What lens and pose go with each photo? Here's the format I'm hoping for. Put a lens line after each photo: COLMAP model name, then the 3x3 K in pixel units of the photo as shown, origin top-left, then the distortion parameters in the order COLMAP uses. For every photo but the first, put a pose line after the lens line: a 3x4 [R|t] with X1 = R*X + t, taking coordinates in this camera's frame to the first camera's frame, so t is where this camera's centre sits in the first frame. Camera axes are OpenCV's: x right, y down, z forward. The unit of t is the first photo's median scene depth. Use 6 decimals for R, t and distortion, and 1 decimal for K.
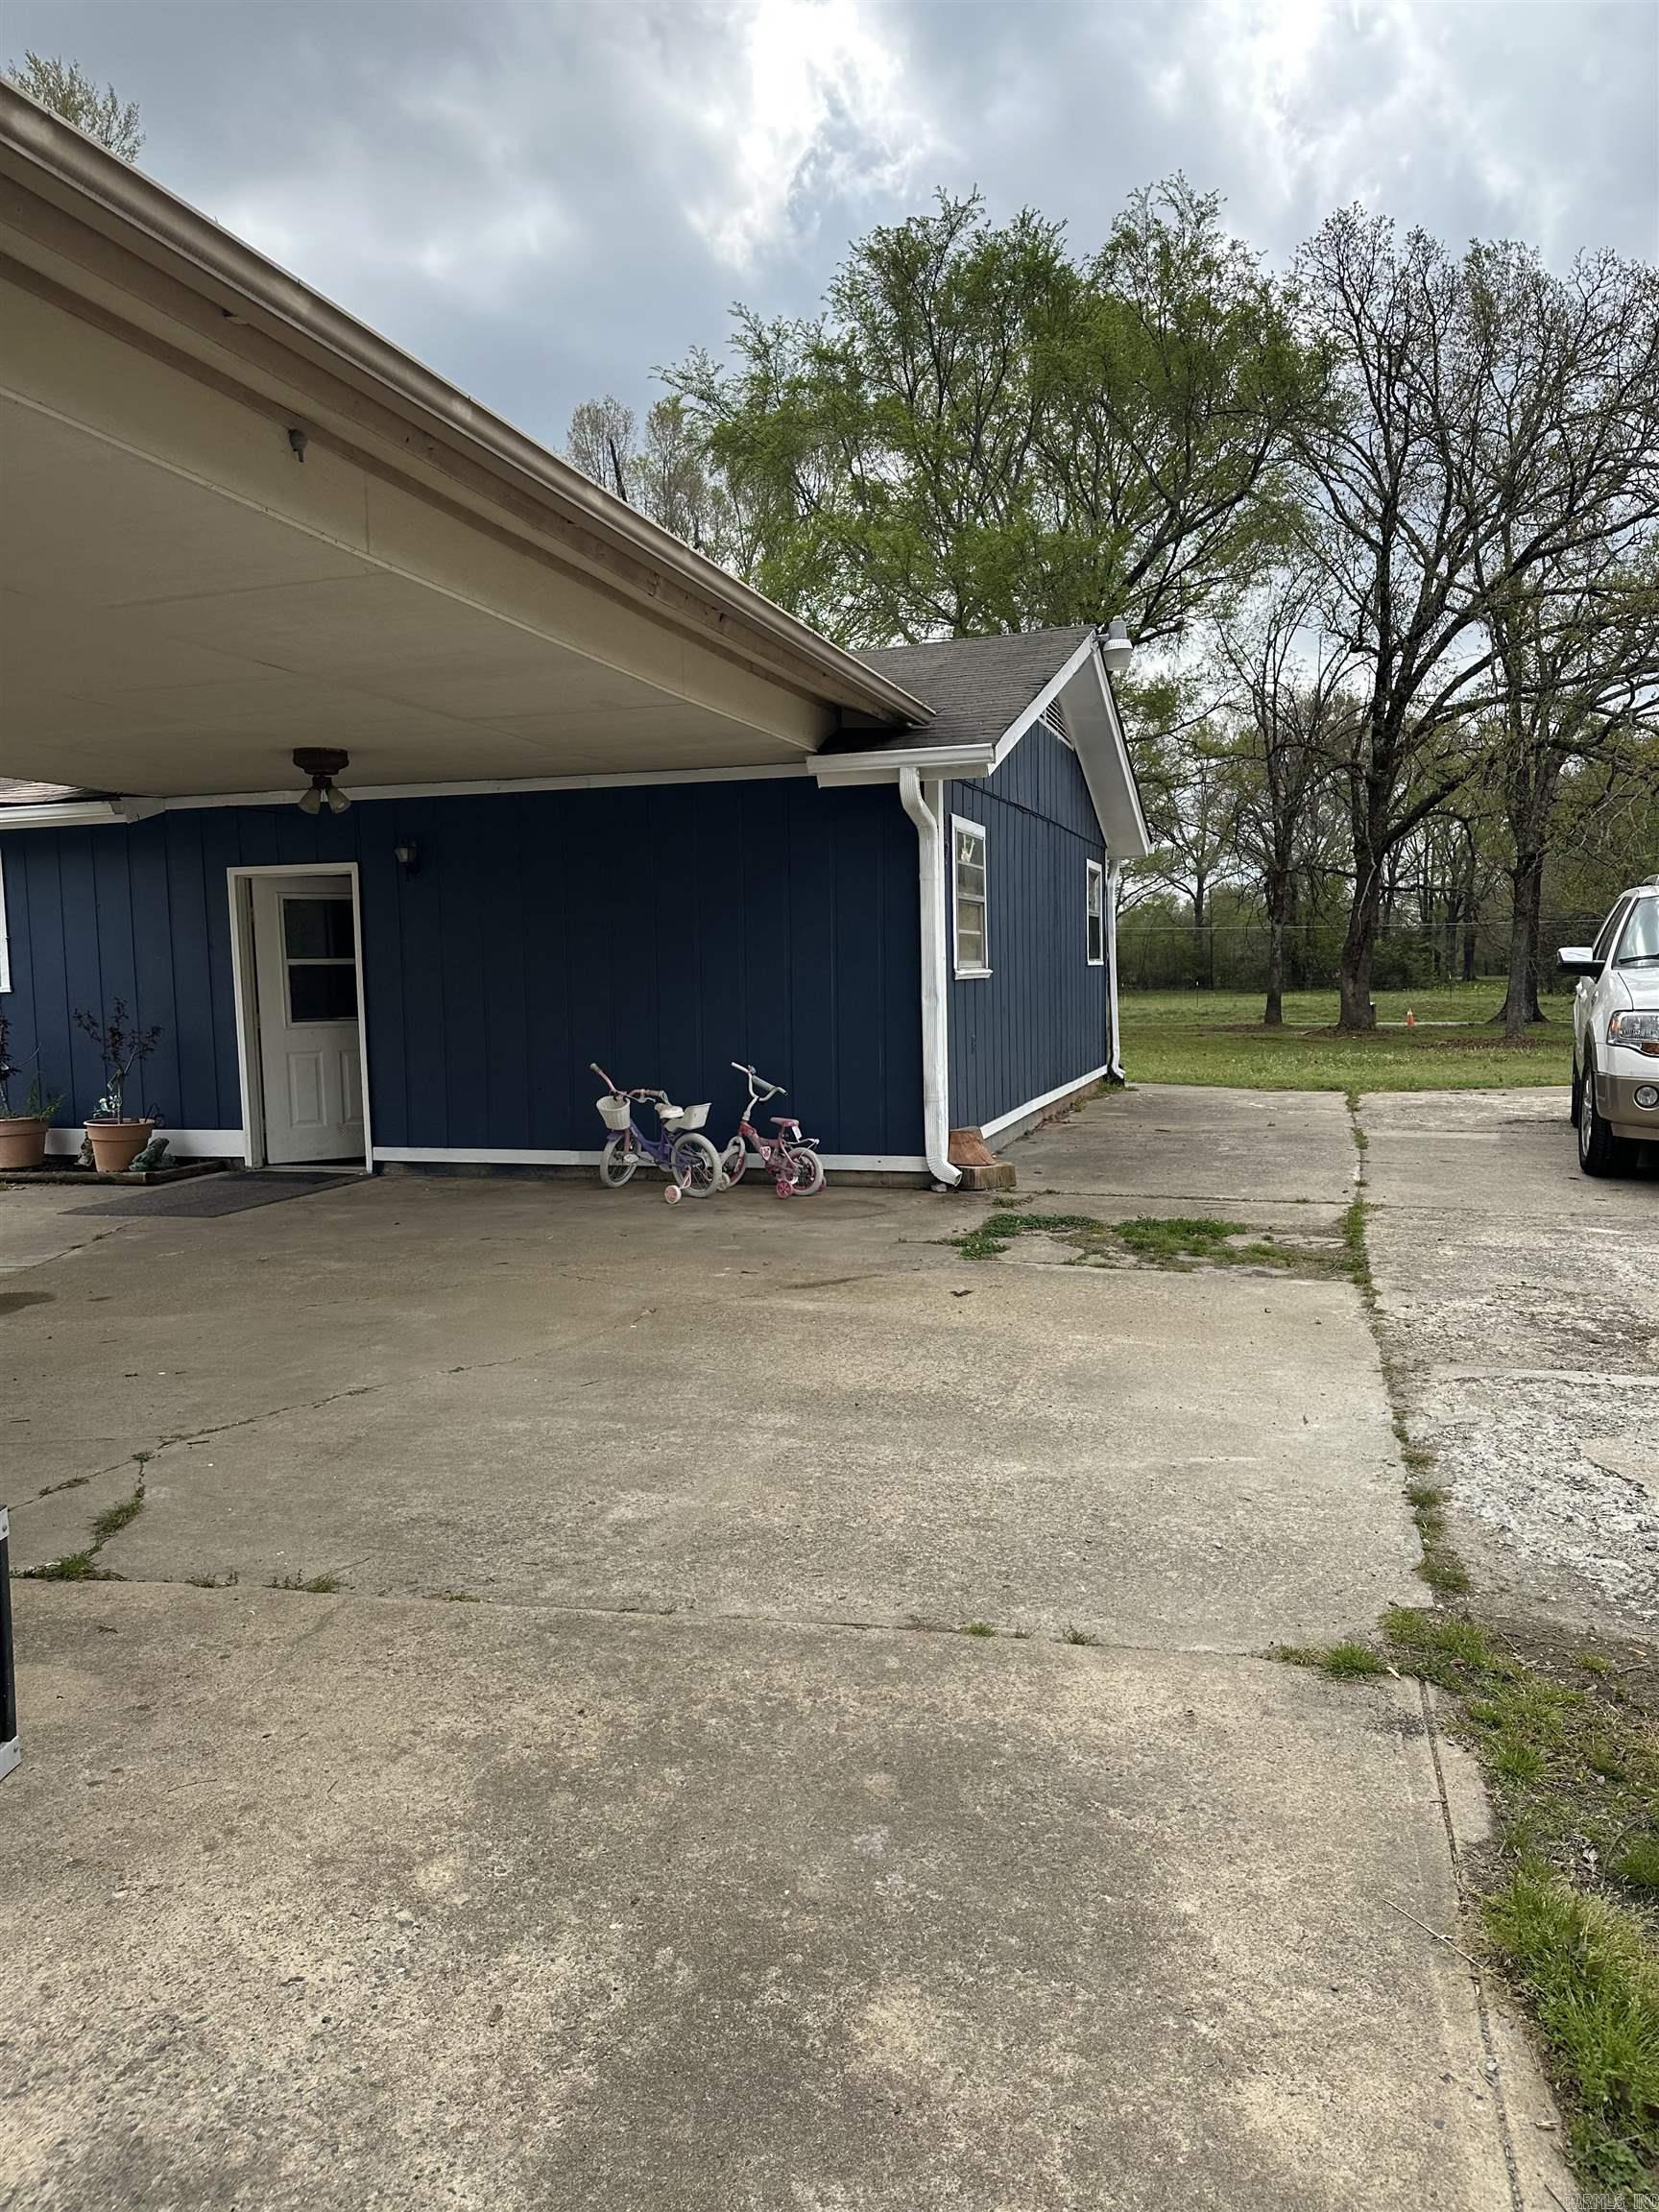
lens RADIAL K [[1520.0, 0, 820.0], [0, 1520.0, 1109.7], [0, 0, 1]] dist [-0.005754, -0.004221]
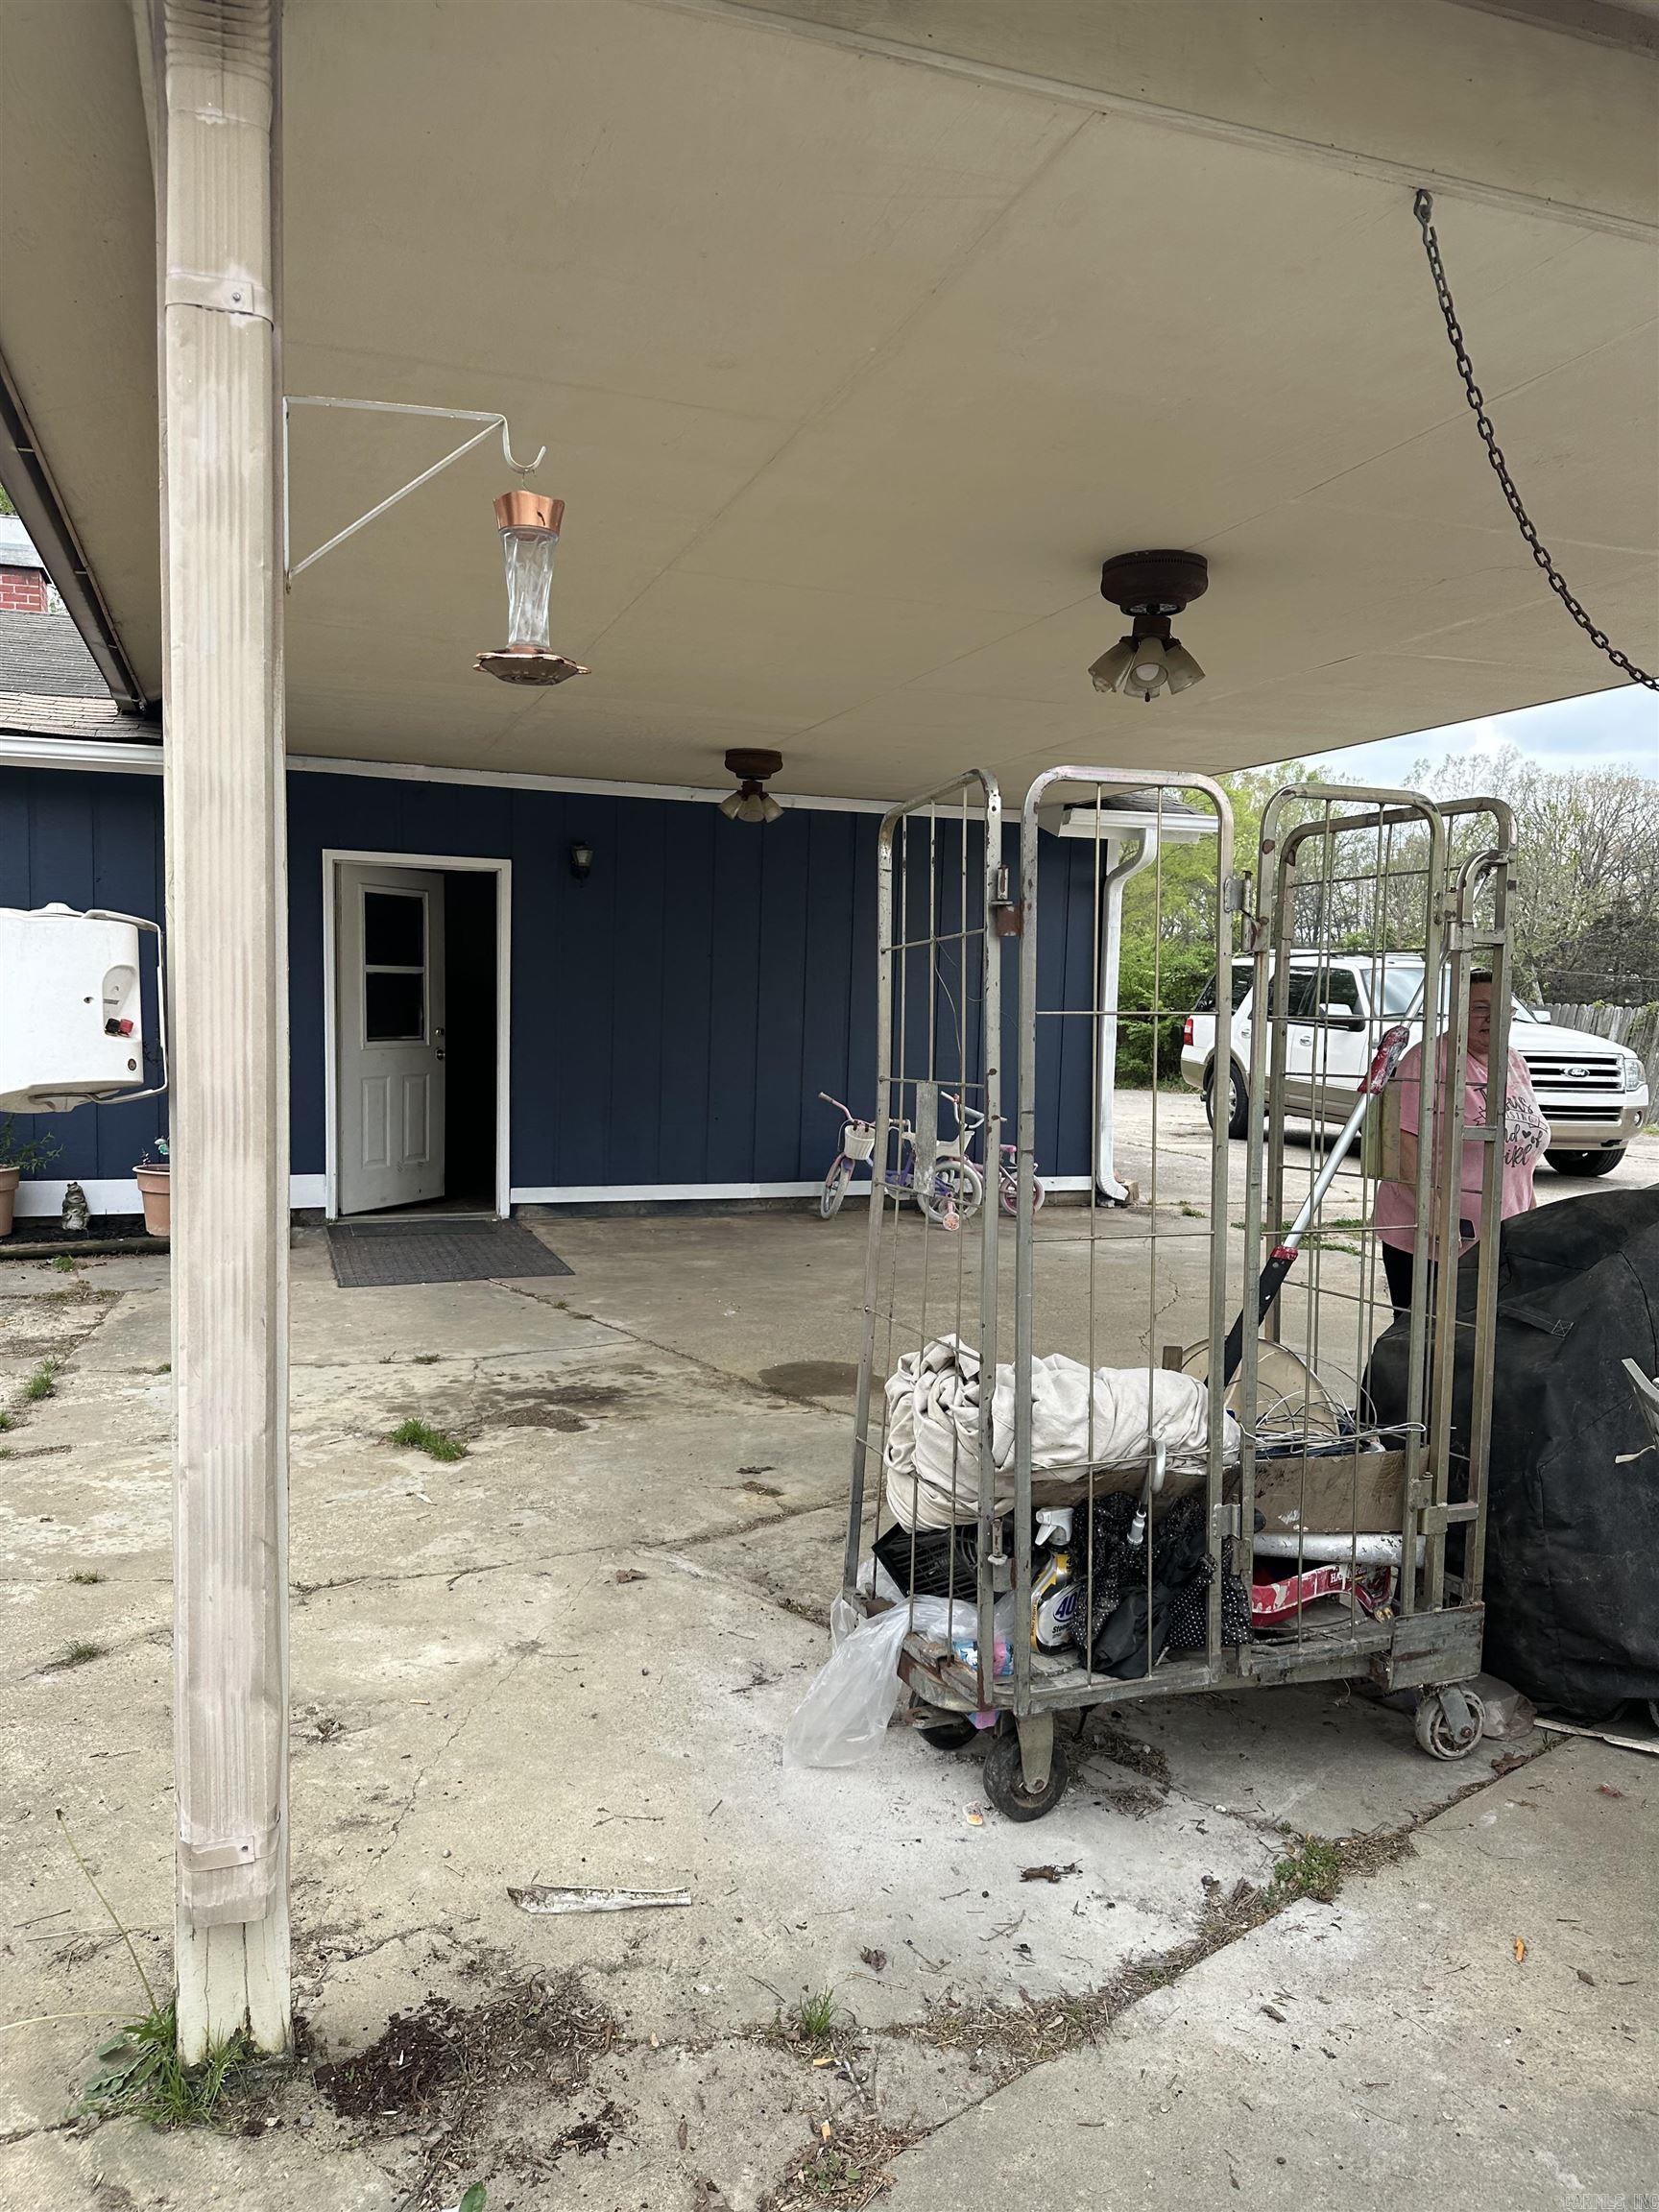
lens RADIAL K [[1520.0, 0, 820.0], [0, 1520.0, 1109.7], [0, 0, 1]] dist [-0.005754, -0.004221]
pose [[0.798065, -0.008371, 0.602513, -0.674735], [0.013233, 0.999906, -0.003636, -0.014599], [-0.602426, 0.010874, 0.798101, 0.200650]]
